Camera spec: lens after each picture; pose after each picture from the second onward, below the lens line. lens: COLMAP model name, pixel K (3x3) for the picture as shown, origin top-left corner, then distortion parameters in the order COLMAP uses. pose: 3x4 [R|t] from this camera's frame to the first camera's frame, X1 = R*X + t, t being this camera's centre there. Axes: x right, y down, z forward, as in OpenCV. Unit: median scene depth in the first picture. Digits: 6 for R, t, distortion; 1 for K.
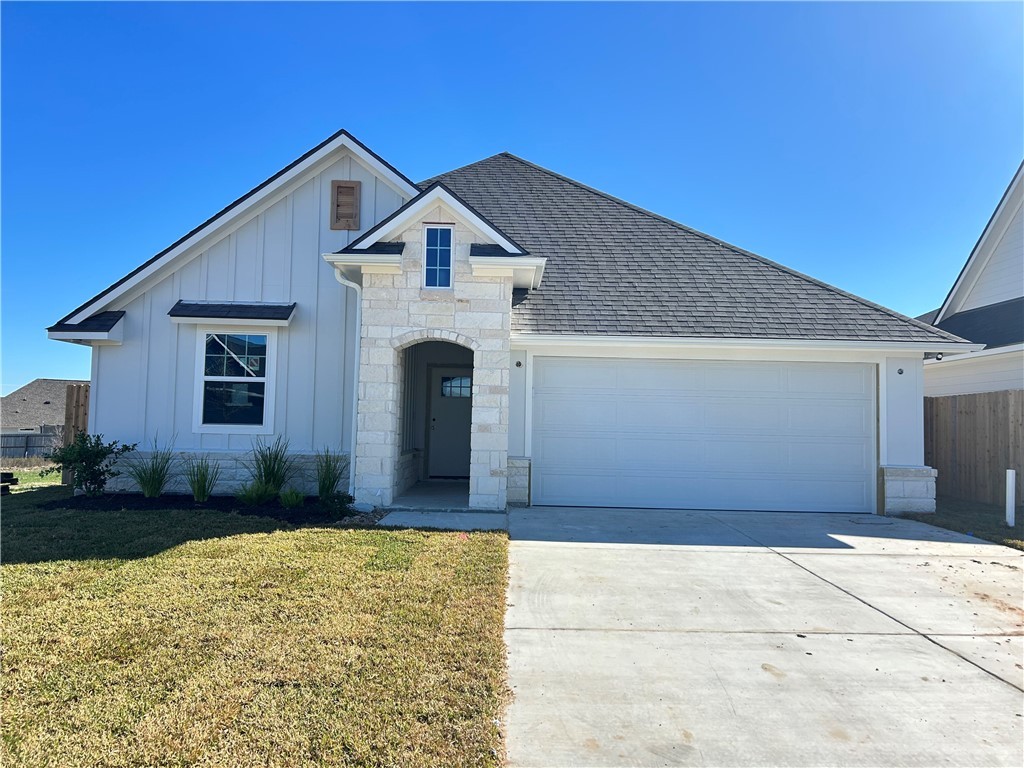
lens RADIAL K [[790.6, 0, 512.0], [0, 790.6, 384.0], [0, 0, 1]] dist [0.030916, -0.006597]
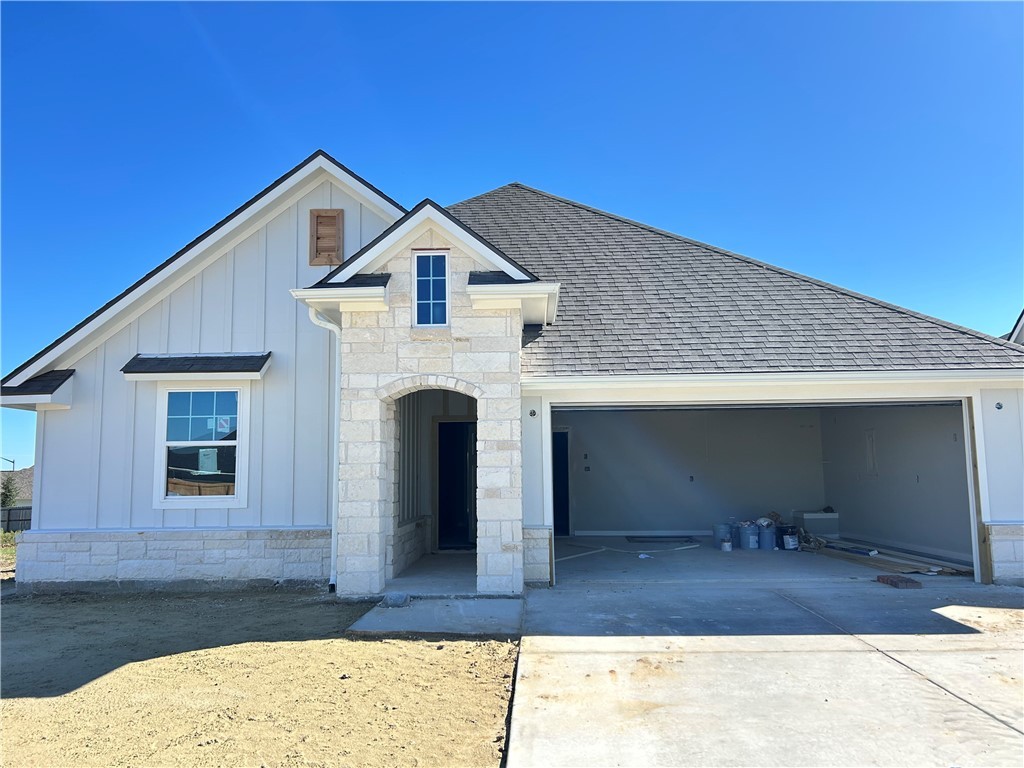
lens RADIAL K [[790.6, 0, 512.0], [0, 790.6, 384.0], [0, 0, 1]] dist [0.030916, -0.006597]
pose [[0.998658, -0.038195, -0.034986, 0.016356], [0.035765, 0.997069, -0.067641, -0.000441], [0.037467, 0.066299, 0.997096, 0.161397]]
